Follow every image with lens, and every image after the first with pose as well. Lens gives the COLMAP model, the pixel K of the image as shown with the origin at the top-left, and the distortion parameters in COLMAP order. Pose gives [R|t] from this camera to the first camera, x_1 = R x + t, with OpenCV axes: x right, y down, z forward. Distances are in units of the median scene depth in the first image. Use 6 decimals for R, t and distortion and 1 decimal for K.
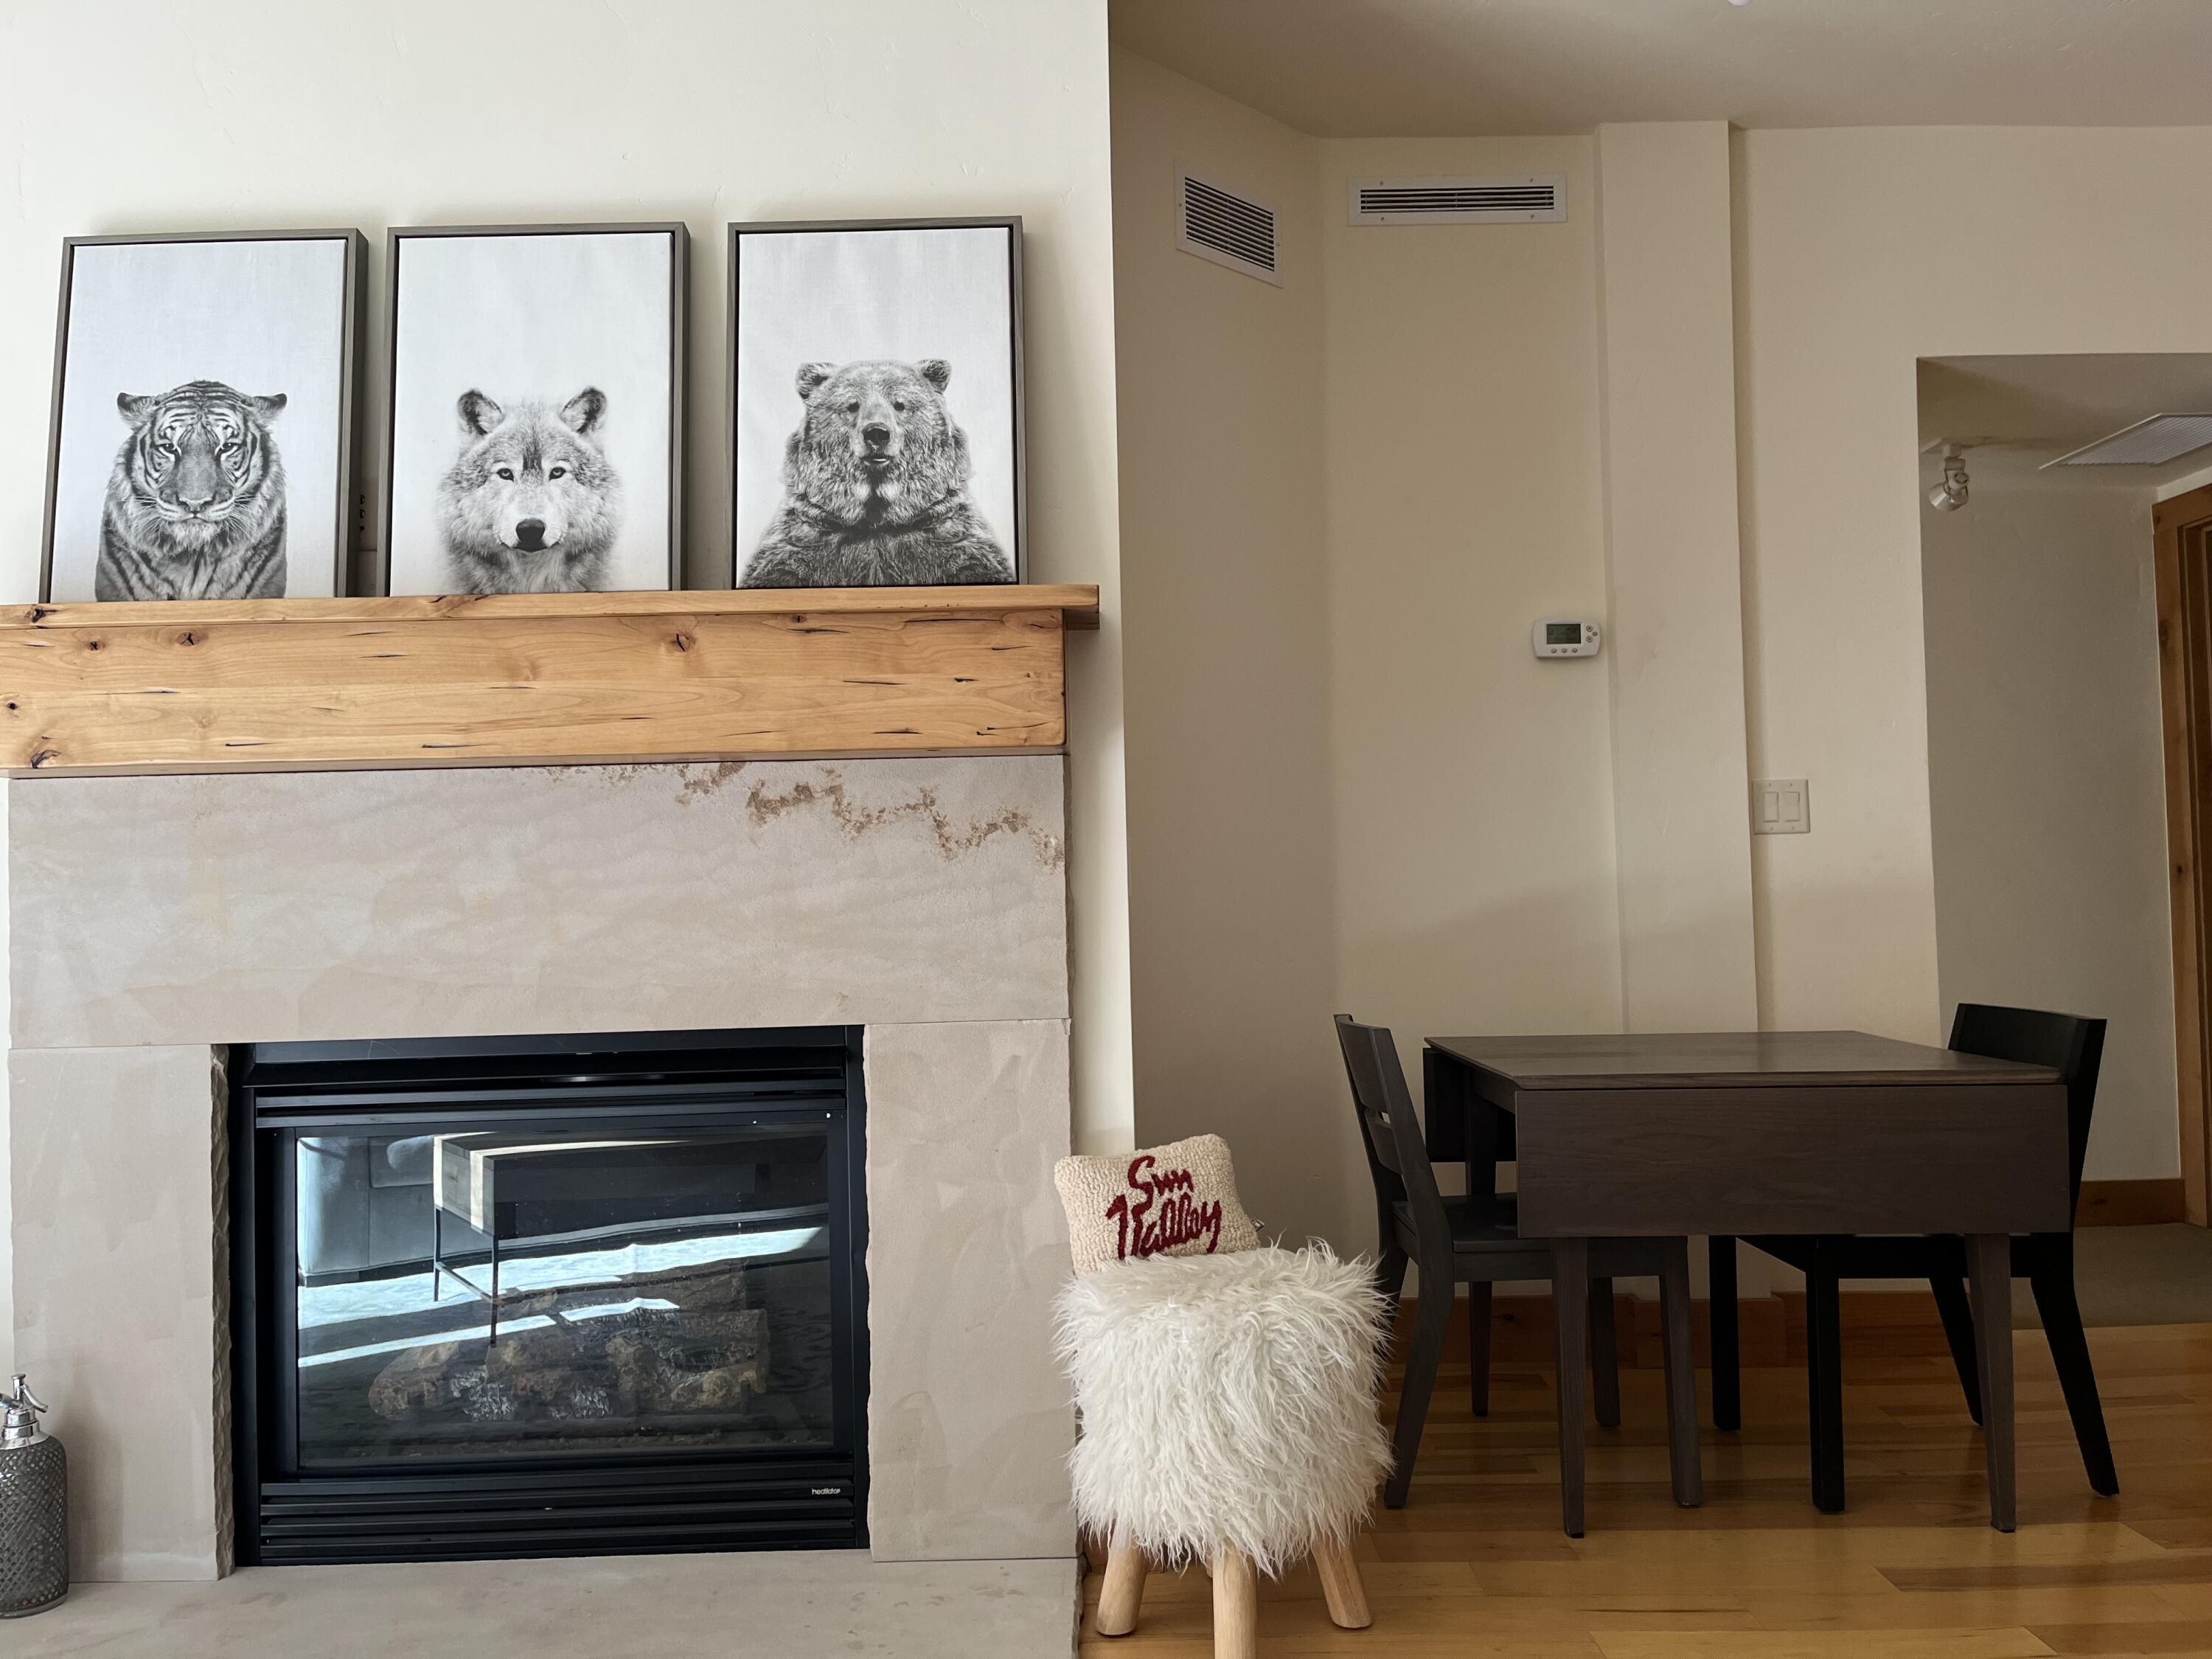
lens RADIAL K [[1678.1, 0, 1112.1], [0, 1678.1, 840.7], [0, 0, 1]] dist [0.085502, -0.112960]
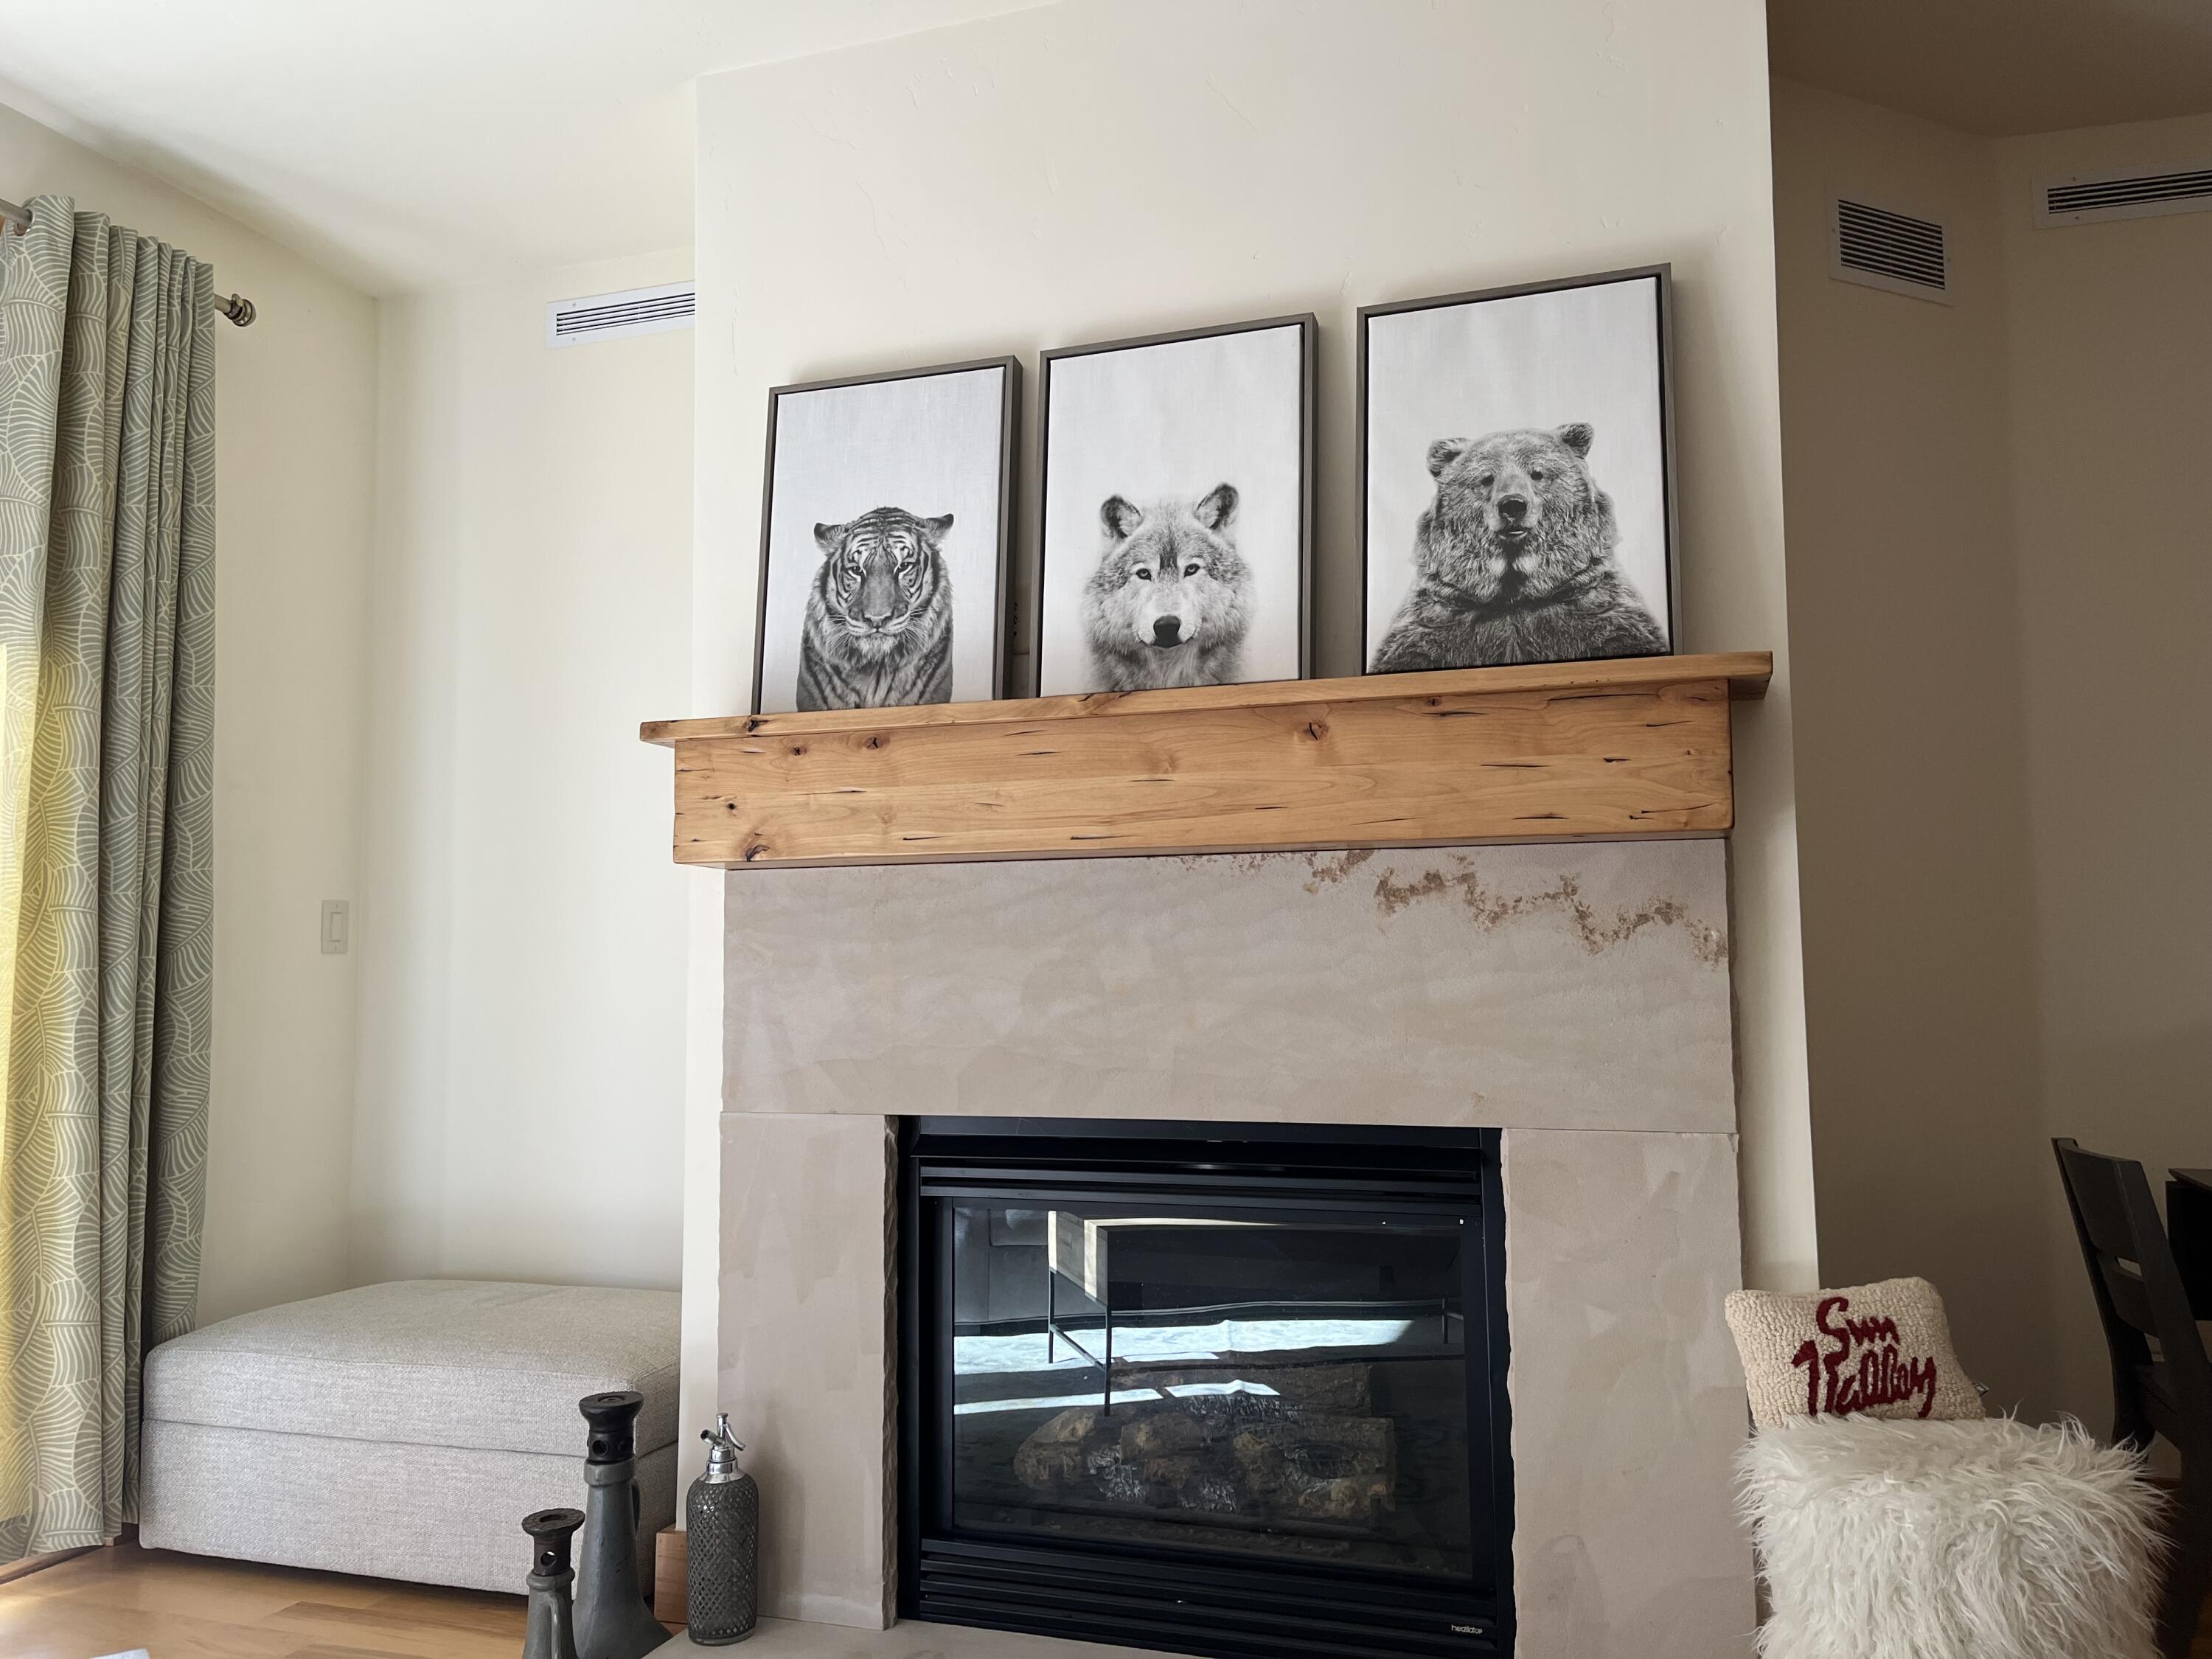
lens RADIAL K [[1678.1, 0, 1090.8], [0, 1678.1, 831.1], [0, 0, 1]] dist [0.085502, -0.112960]
pose [[0.944583, -0.010415, -0.328108, -0.052937], [-0.004851, 0.998945, -0.045676, -0.012222], [0.328237, 0.044737, 0.943535, 0.026991]]
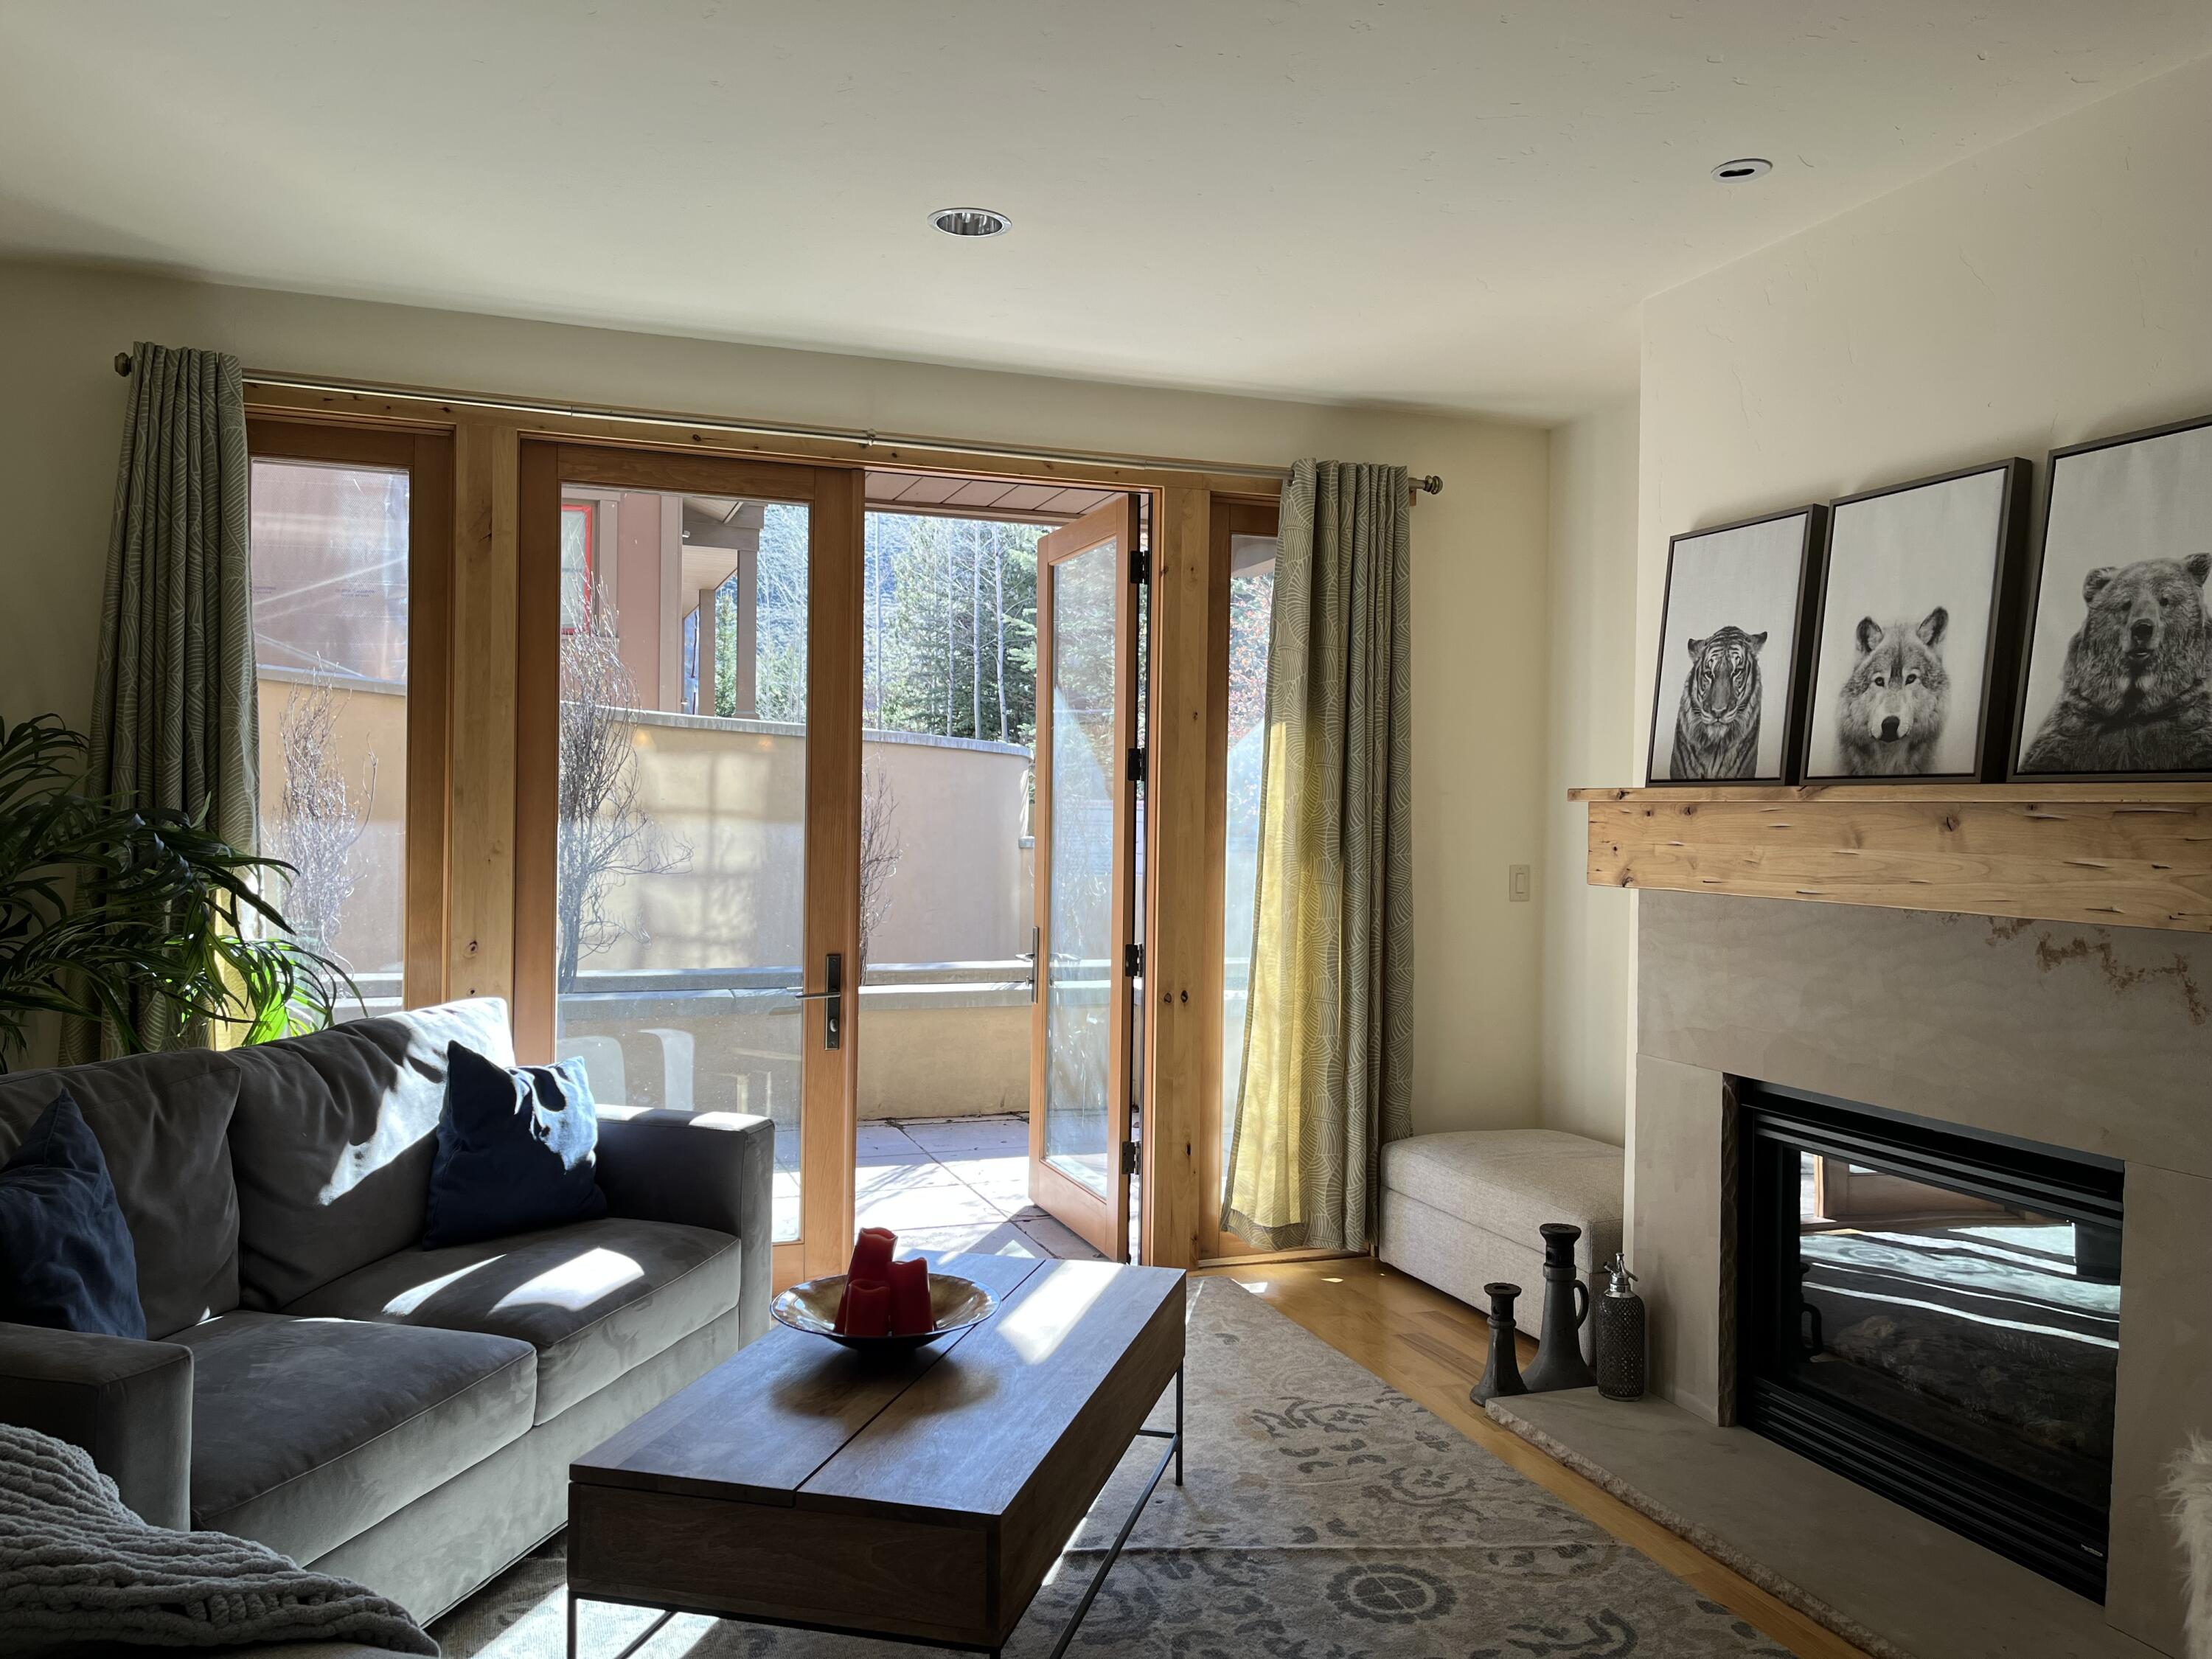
lens RADIAL K [[1678.1, 0, 1117.5], [0, 1678.1, 830.8], [0, 0, 1]] dist [0.085502, -0.112960]
pose [[0.348356, 0.042763, -0.936387, 0.673138], [0.008044, 0.998786, 0.048605, -0.169673], [0.937328, -0.024464, 0.347589, -0.012777]]
